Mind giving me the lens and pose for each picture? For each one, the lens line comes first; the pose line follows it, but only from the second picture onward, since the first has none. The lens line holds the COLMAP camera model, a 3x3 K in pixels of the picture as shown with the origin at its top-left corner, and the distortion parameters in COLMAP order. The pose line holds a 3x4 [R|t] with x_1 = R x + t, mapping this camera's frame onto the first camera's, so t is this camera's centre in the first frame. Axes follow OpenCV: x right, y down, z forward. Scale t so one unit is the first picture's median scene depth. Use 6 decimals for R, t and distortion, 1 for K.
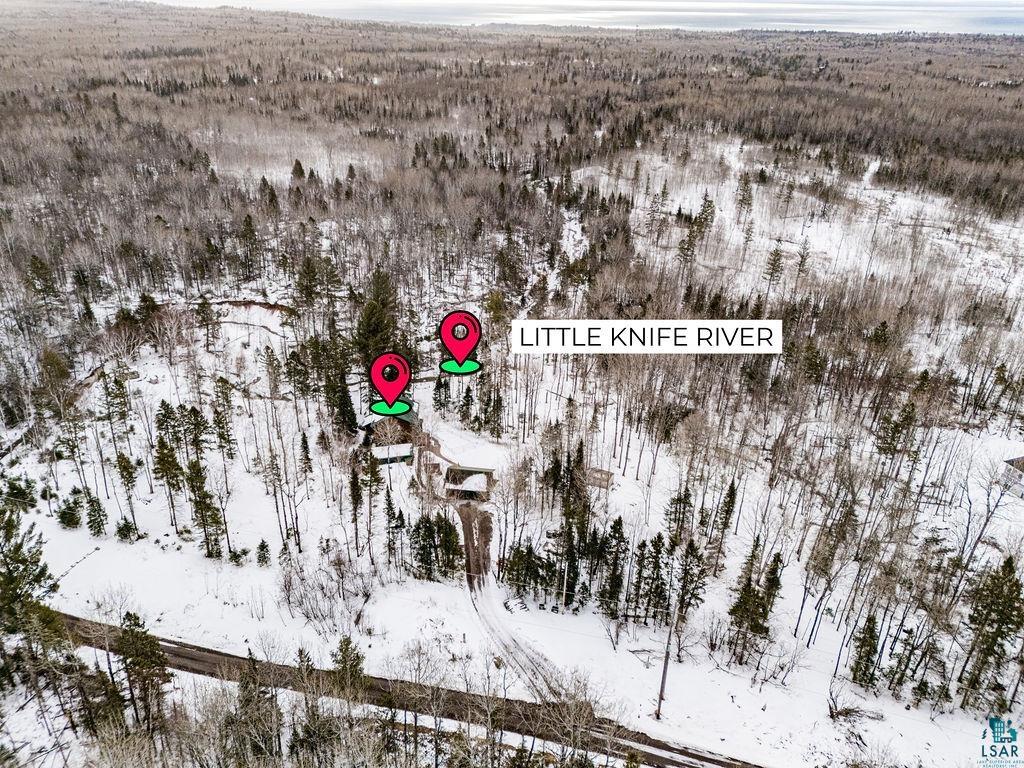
lens RADIAL K [[743.3, 0, 512.0], [0, 743.3, 384.0], [0, 0, 1]] dist [0.128369, -0.166370]
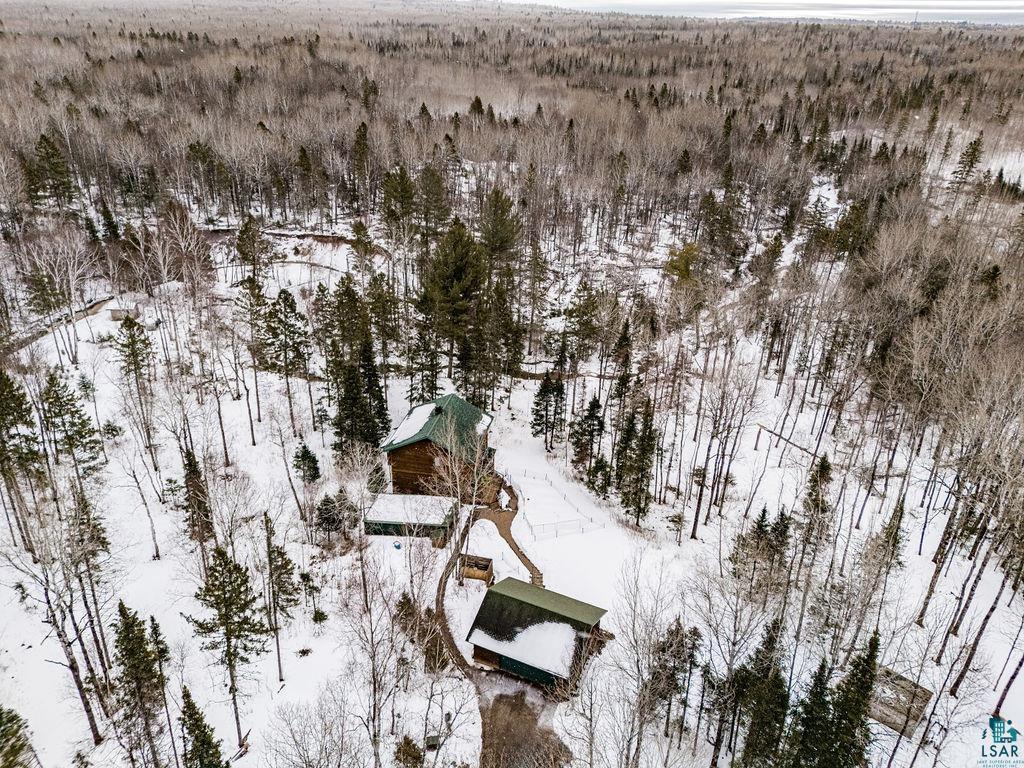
lens RADIAL K [[743.3, 0, 512.0], [0, 743.3, 384.0], [0, 0, 1]] dist [0.128369, -0.166370]
pose [[0.957204, 0.130442, -0.258351, 0.010980], [-0.130850, 0.991278, 0.015690, -0.004530], [0.258145, 0.018787, 0.965924, 0.356581]]
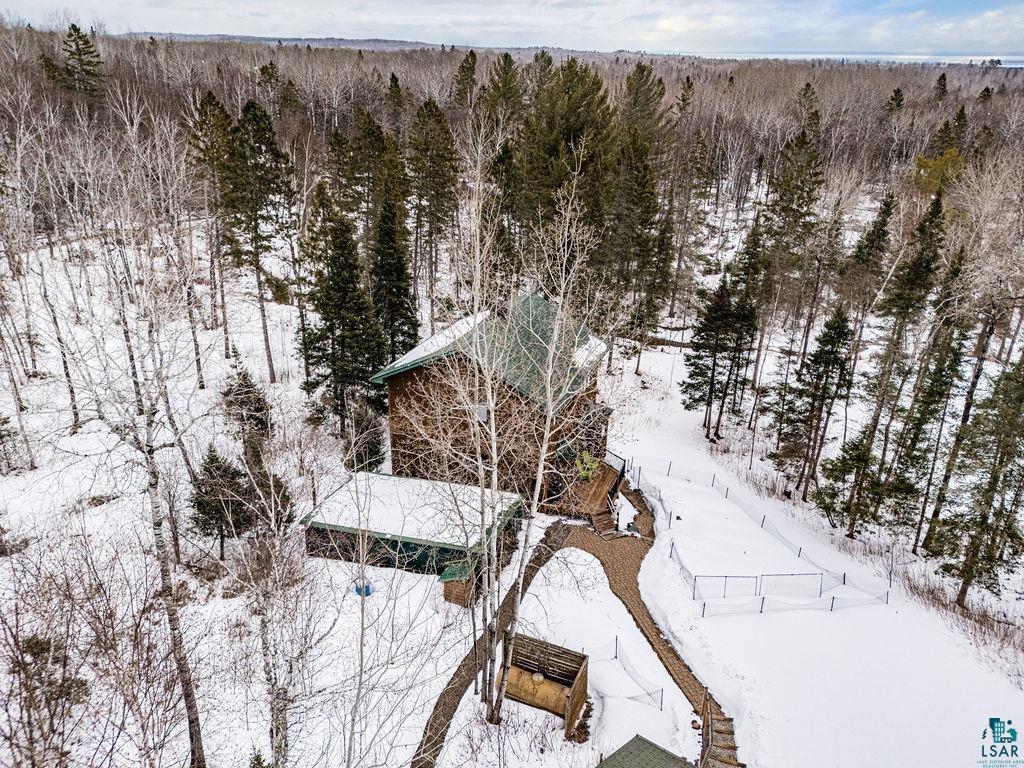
lens RADIAL K [[743.3, 0, 512.0], [0, 743.3, 384.0], [0, 0, 1]] dist [0.128369, -0.166370]
pose [[0.893805, 0.178419, -0.411435, -0.035232], [-0.205041, 0.978526, -0.021093, 0.035564], [0.398837, 0.103214, 0.911195, 0.531972]]
